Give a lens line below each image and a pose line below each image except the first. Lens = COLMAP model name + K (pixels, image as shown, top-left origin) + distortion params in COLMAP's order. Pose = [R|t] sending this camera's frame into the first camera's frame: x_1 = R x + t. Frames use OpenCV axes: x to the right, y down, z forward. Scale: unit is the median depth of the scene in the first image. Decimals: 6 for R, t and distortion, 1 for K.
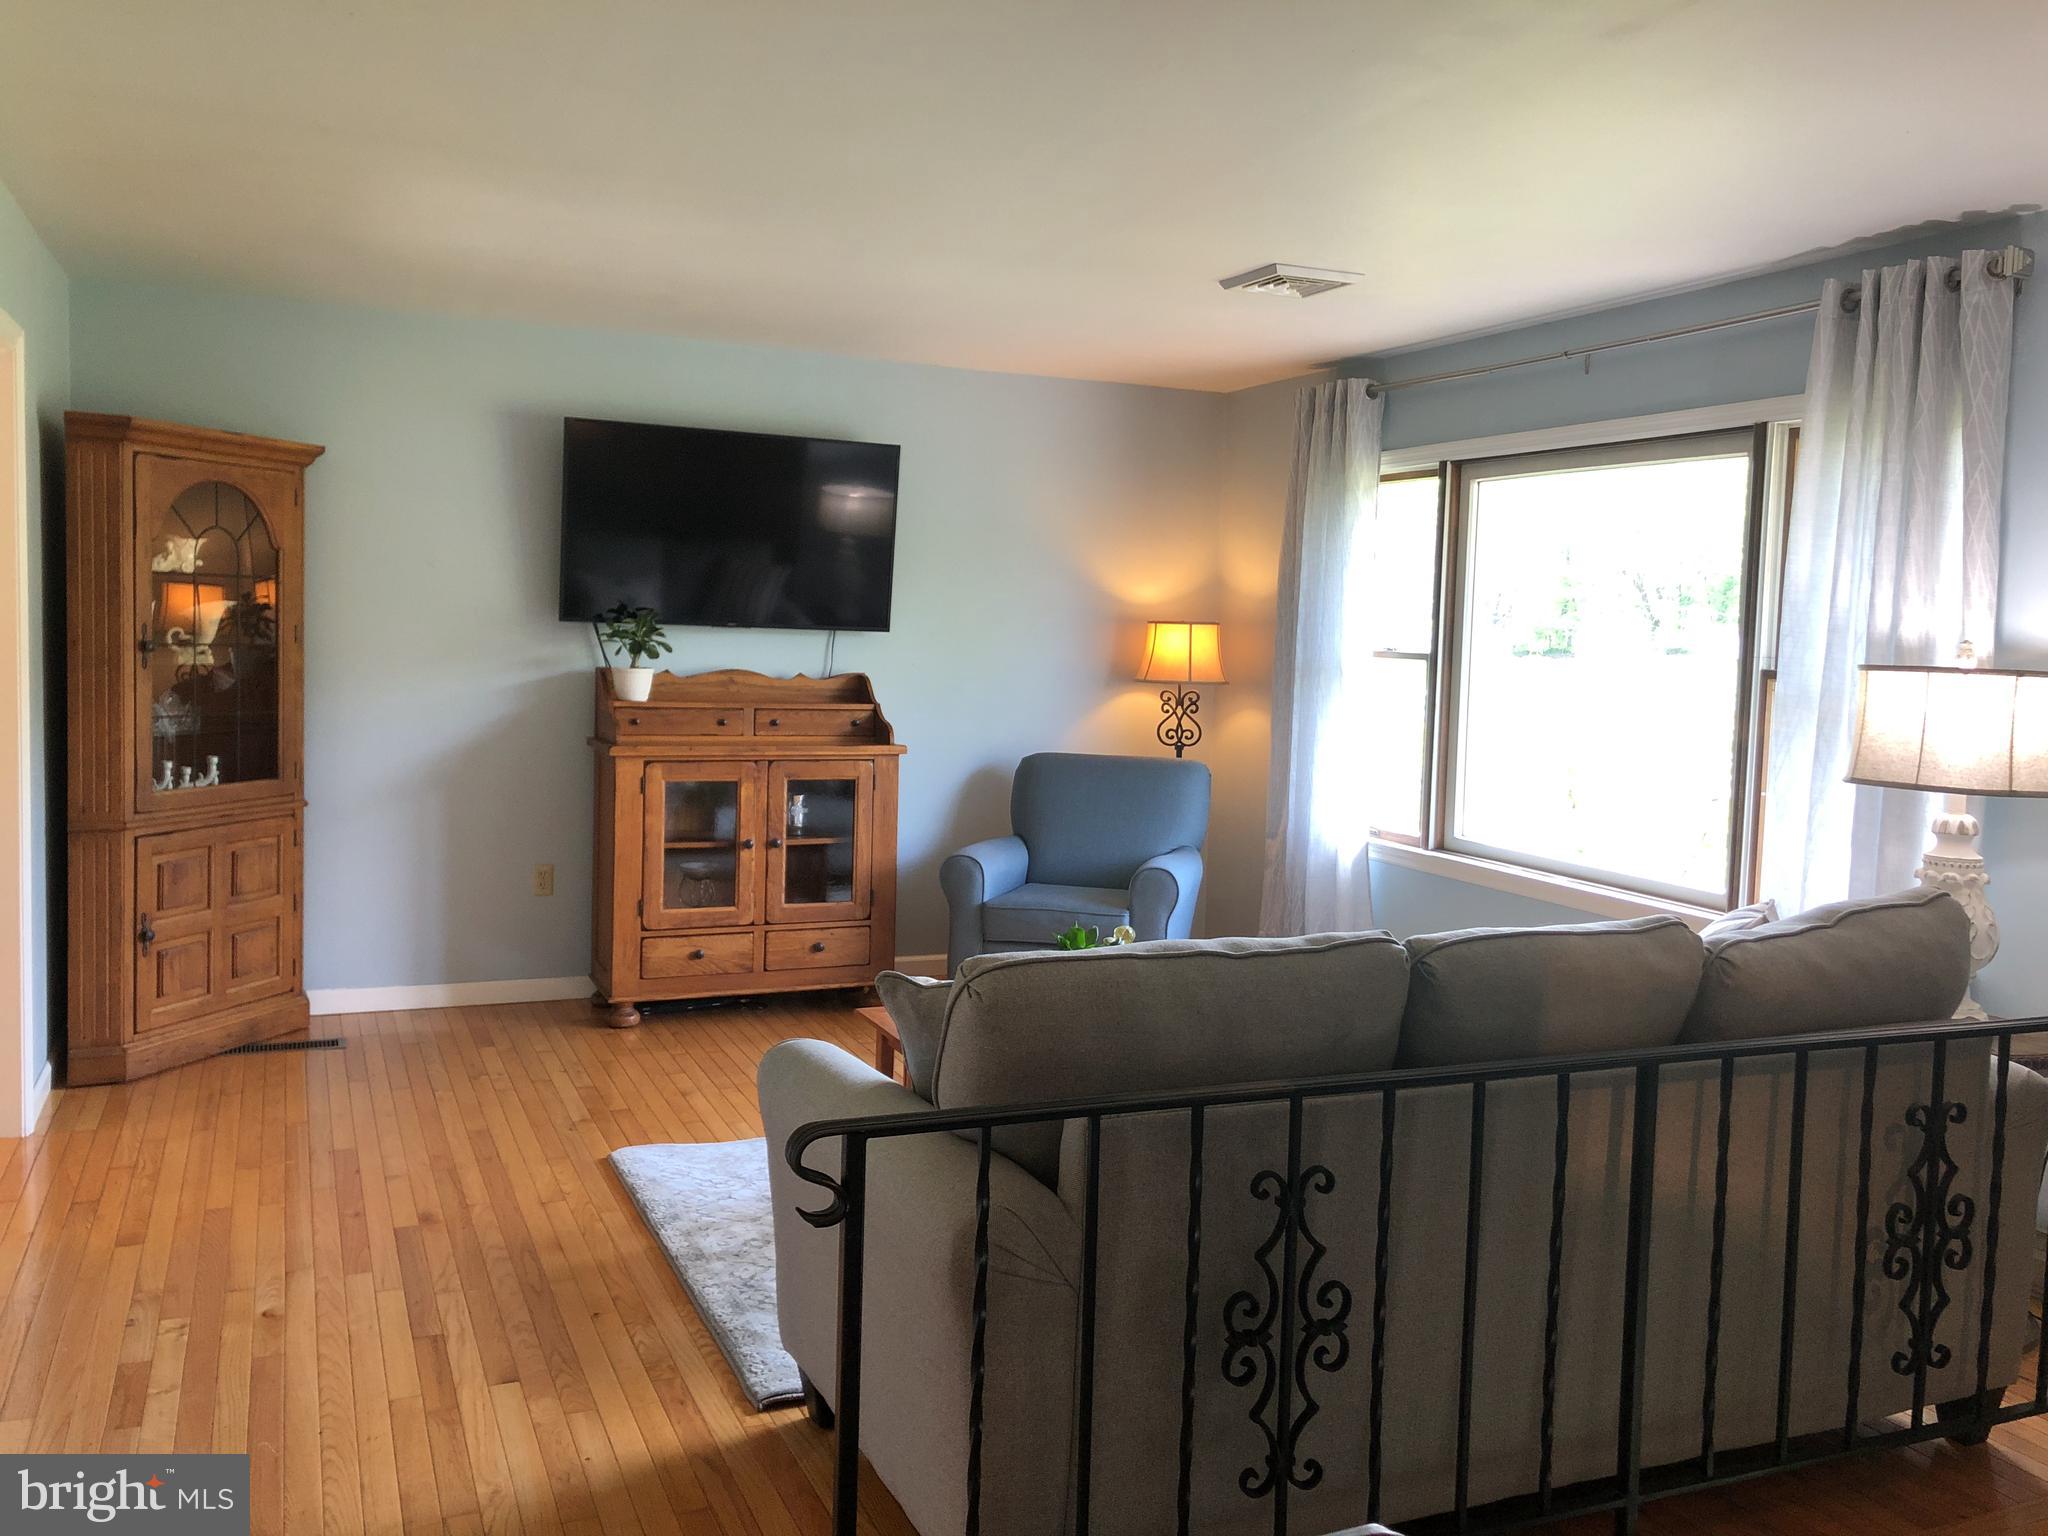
lens RADIAL K [[1639.8, 0, 1023.3], [0, 1639.8, 712.3], [0, 0, 1]] dist [0.096833, -0.162334]
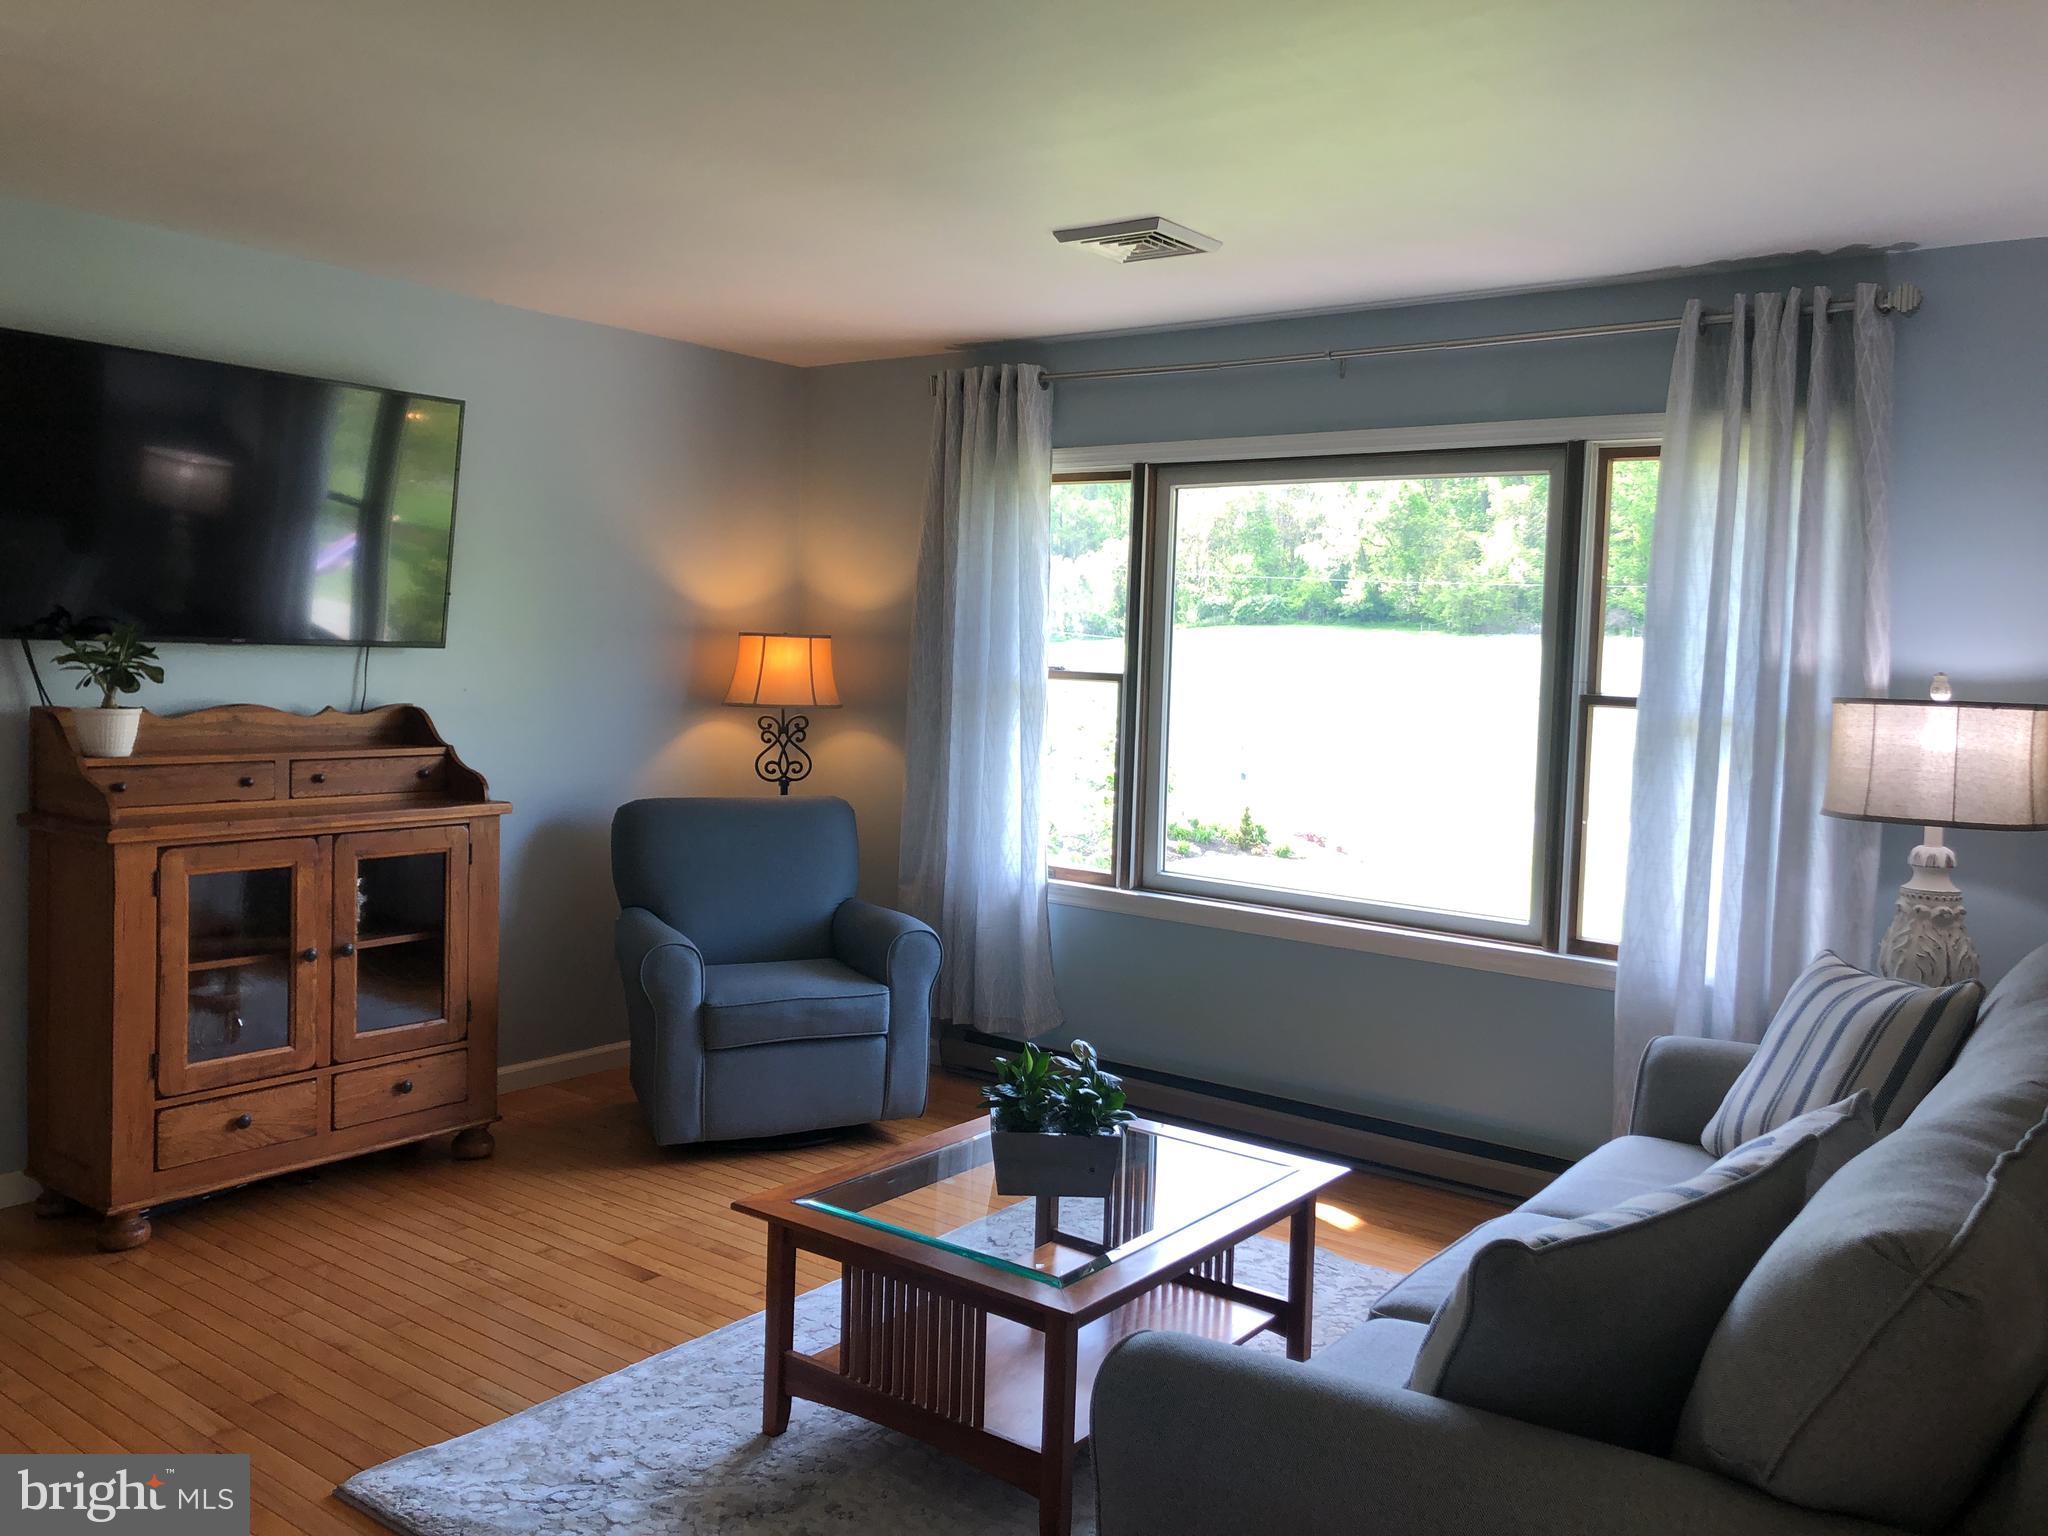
lens RADIAL K [[1639.8, 0, 1023.3], [0, 1639.8, 712.3], [0, 0, 1]] dist [0.096833, -0.162334]
pose [[0.877219, -0.022286, 0.479573, -0.233034], [0.020175, 0.999751, 0.009556, -0.023641], [-0.479666, 0.001293, 0.877450, 0.226432]]
